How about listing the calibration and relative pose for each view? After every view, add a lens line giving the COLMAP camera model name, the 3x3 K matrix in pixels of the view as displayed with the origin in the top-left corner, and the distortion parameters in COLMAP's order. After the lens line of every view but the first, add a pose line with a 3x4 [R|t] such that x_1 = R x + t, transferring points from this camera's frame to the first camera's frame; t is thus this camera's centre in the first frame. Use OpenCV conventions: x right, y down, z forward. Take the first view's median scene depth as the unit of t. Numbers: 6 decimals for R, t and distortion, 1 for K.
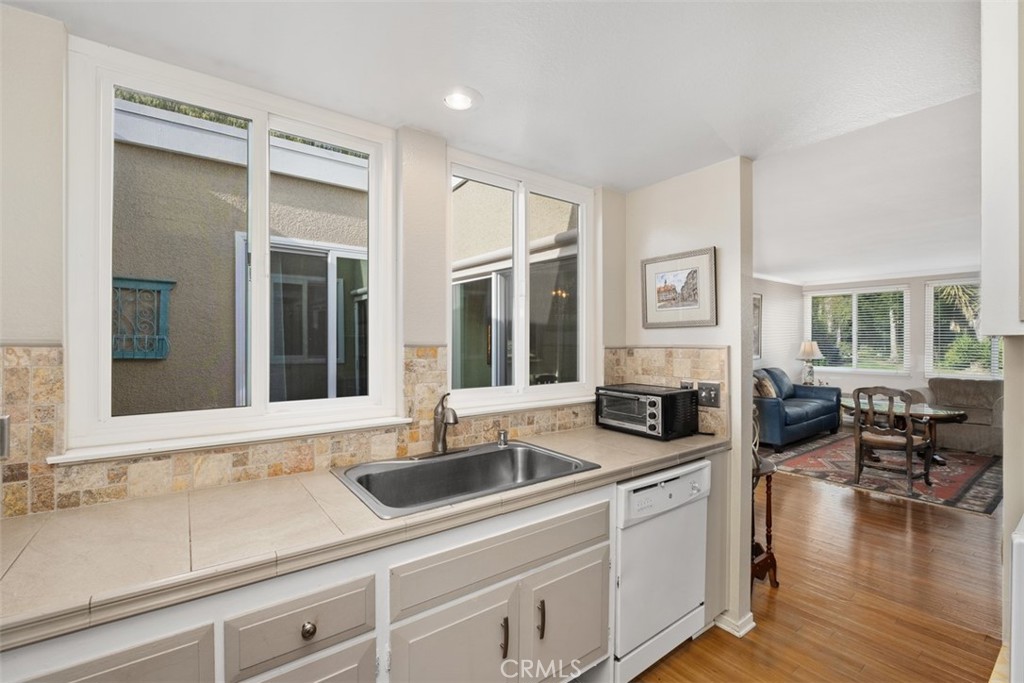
lens RADIAL K [[443.0, 0, 507.1], [0, 443.0, 341.2], [0, 0, 1]] dist [-0.004902, -0.000196]
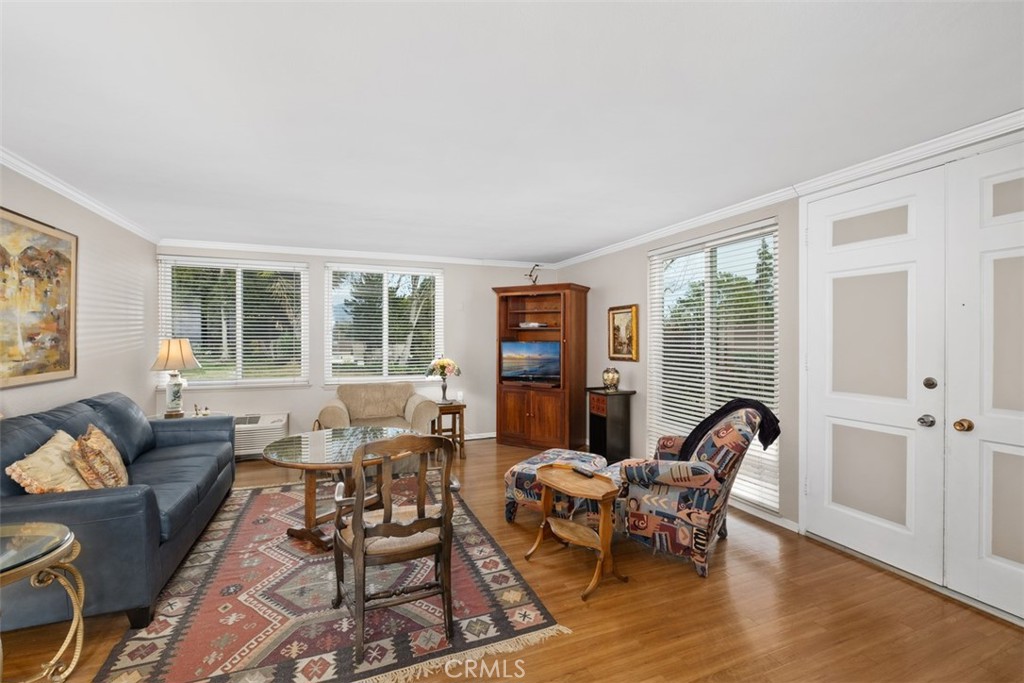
lens RADIAL K [[443.0, 0, 506.3], [0, 443.0, 341.9], [0, 0, 1]] dist [-0.004902, -0.000196]
pose [[0.253490, -0.011512, 0.967270, 0.294986], [0.007935, 0.999920, 0.009821, 0.000104], [-0.967306, 0.005186, 0.253561, 0.542832]]
